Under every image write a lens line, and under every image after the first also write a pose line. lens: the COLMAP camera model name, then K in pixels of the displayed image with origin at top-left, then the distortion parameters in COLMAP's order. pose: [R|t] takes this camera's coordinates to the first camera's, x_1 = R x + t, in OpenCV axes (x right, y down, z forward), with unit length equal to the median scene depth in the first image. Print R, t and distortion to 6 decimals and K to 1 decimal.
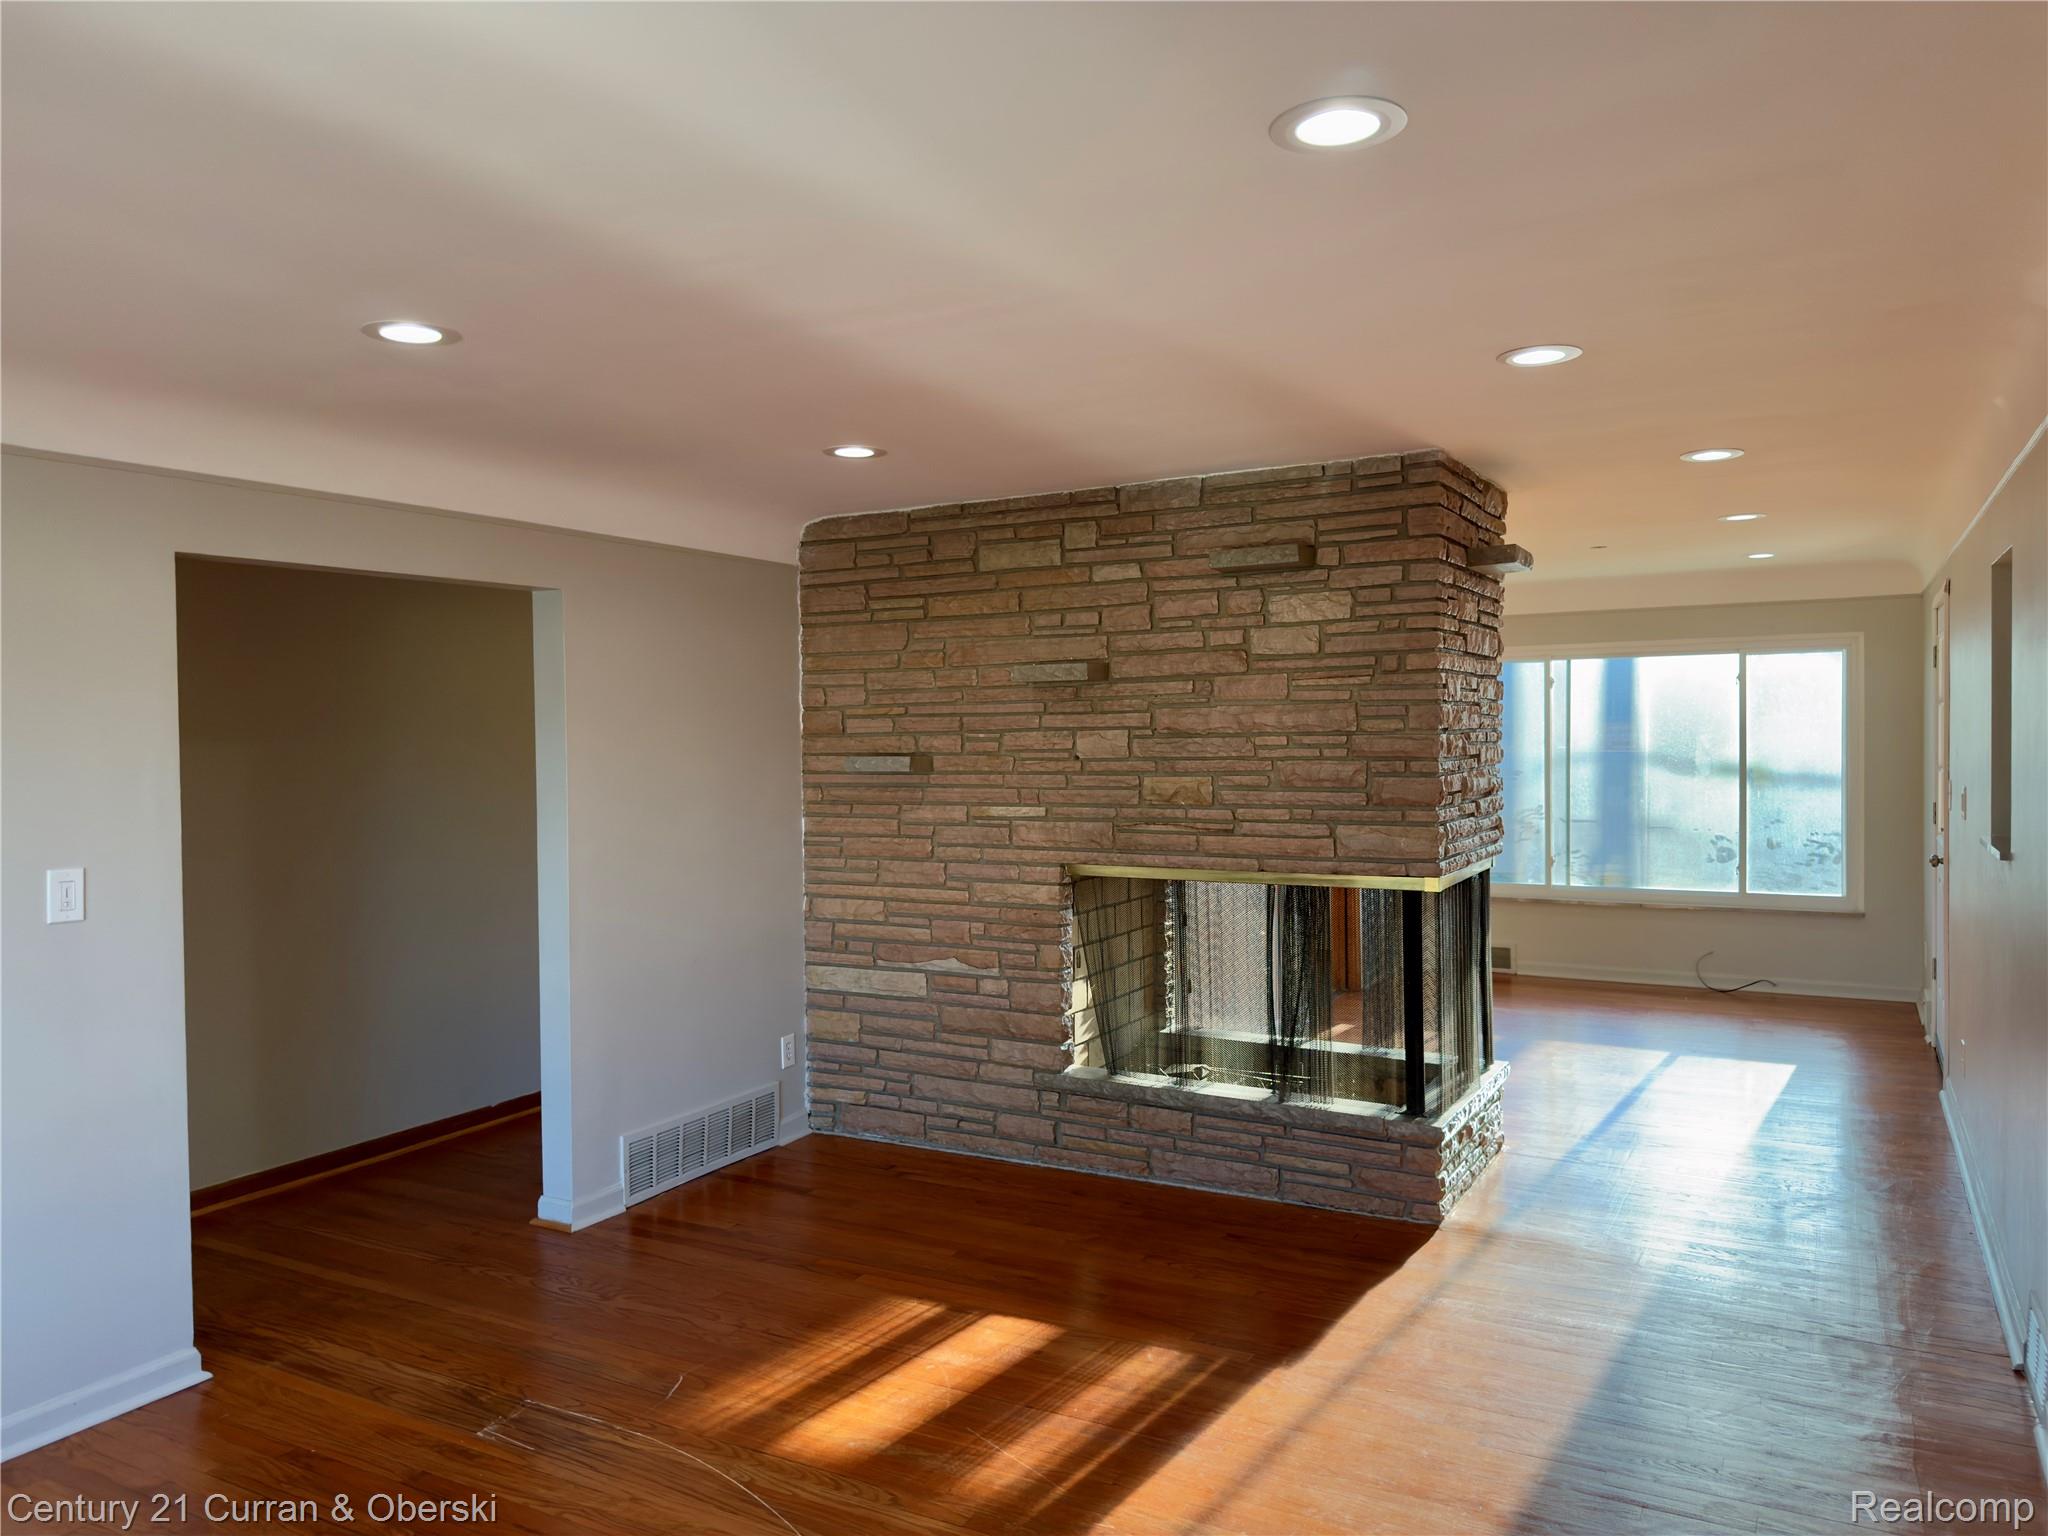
lens RADIAL K [[1438.4, 0, 940.9], [0, 1438.4, 748.0], [0, 0, 1]] dist [0.078075, -0.106175]
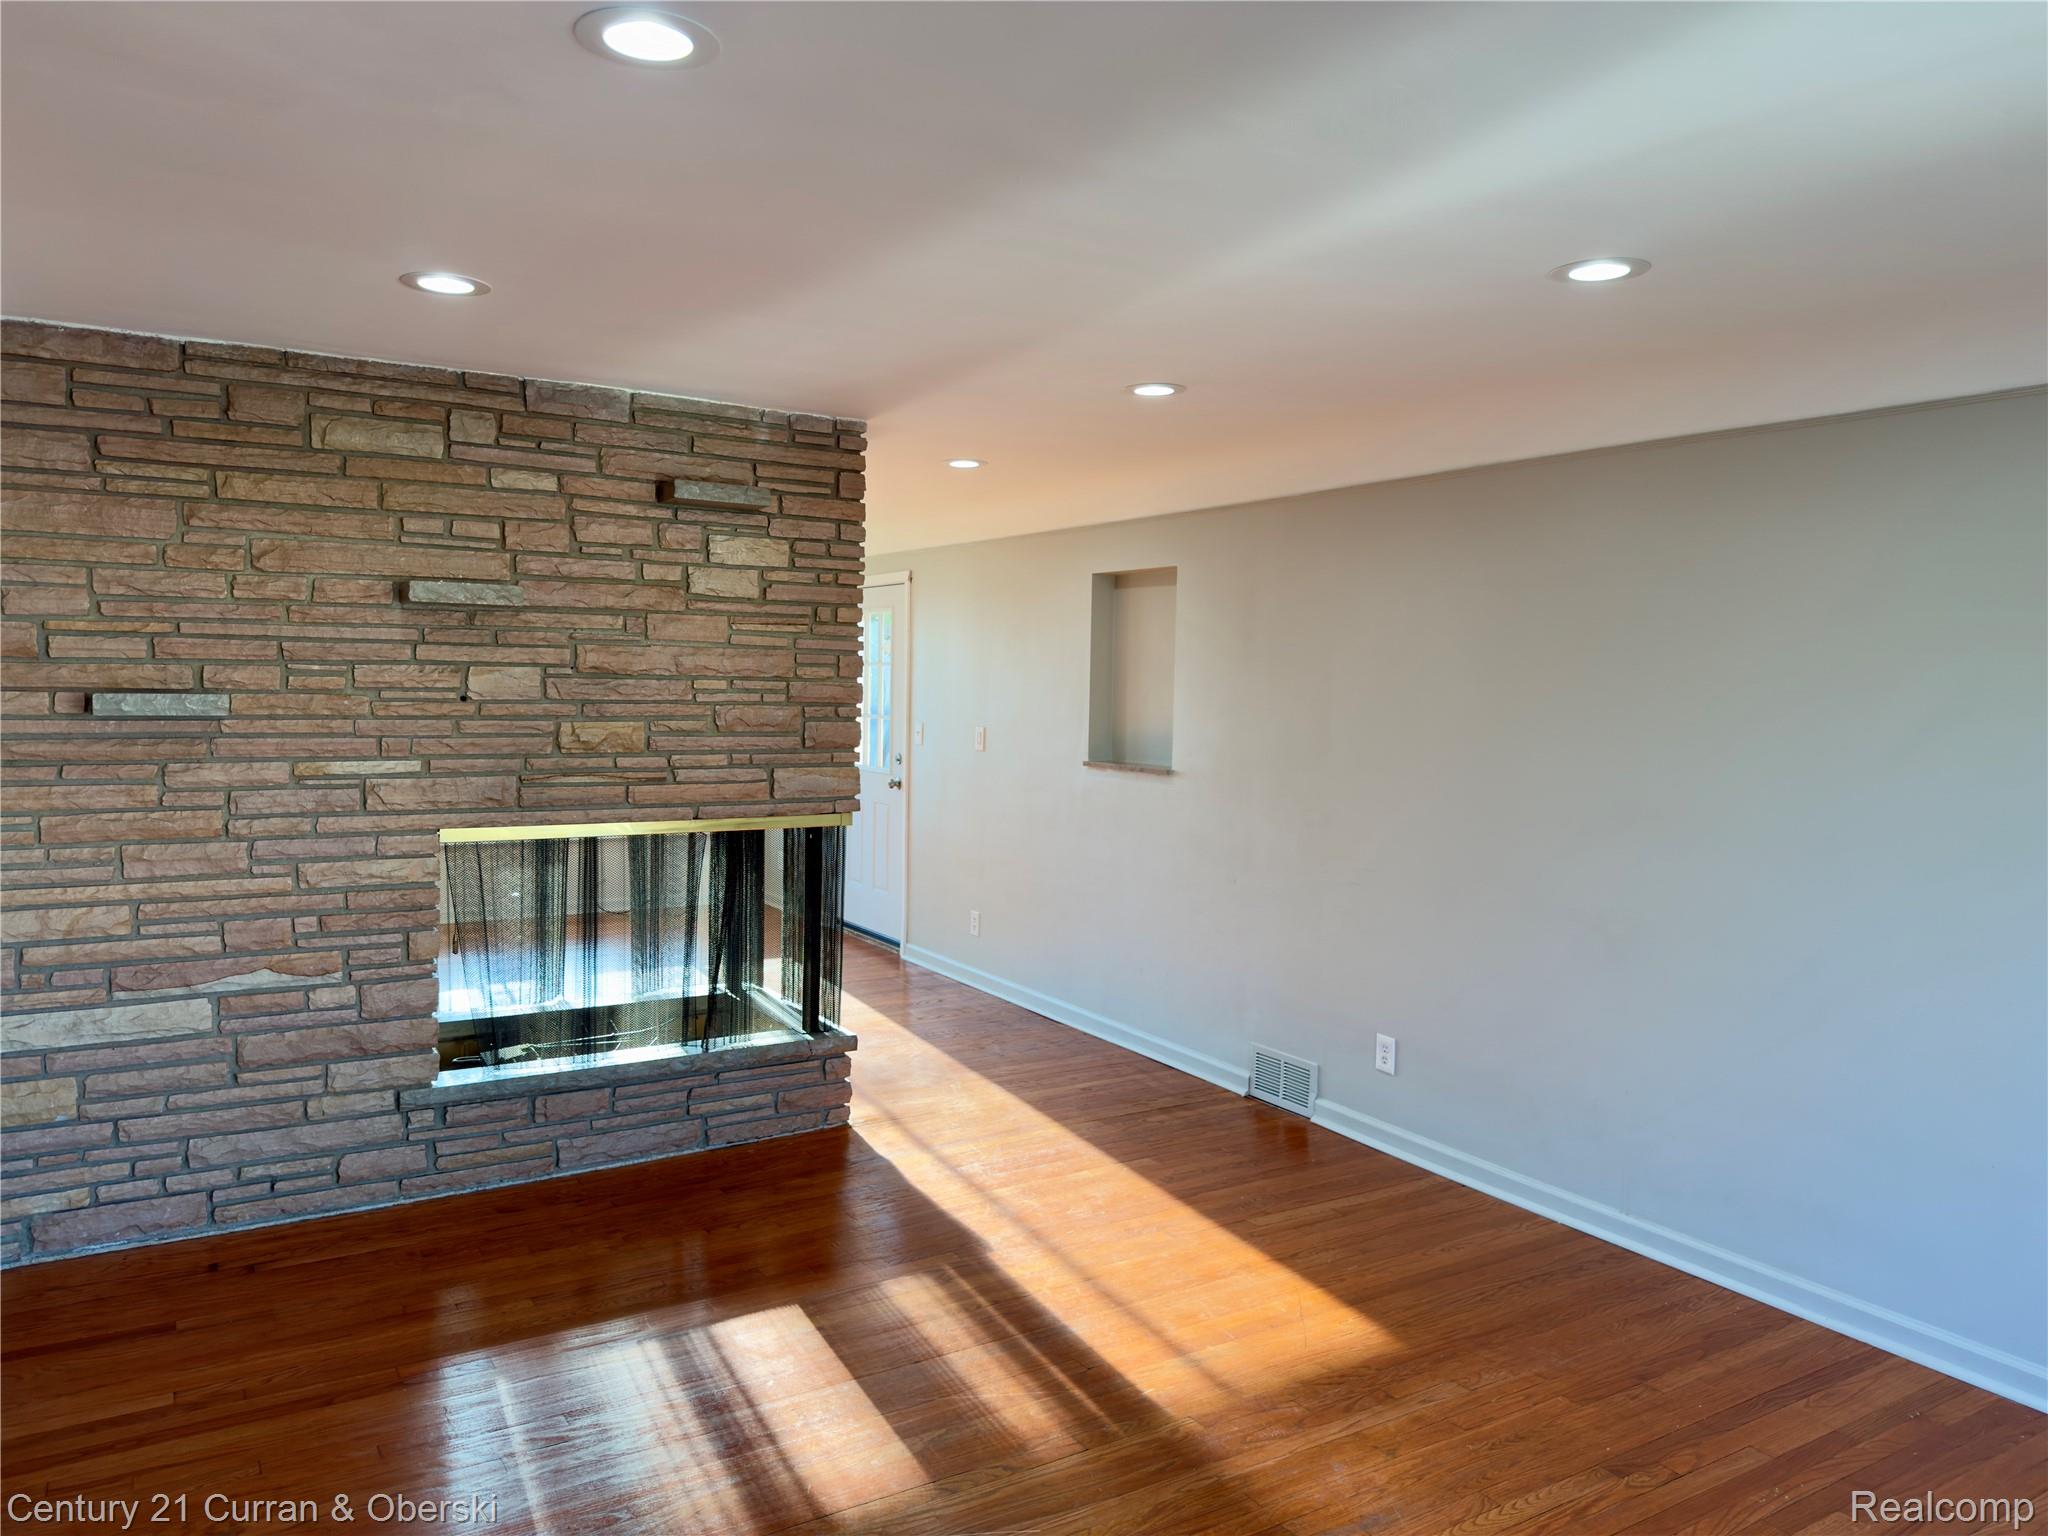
lens RADIAL K [[1438.4, 0, 1082.7], [0, 1438.4, 773.2], [0, 0, 1]] dist [0.078075, -0.106175]
pose [[0.454676, -0.032911, 0.890049, -0.491672], [-0.013141, 0.998960, 0.043652, 0.008199], [-0.890560, -0.031544, 0.453771, 0.310169]]
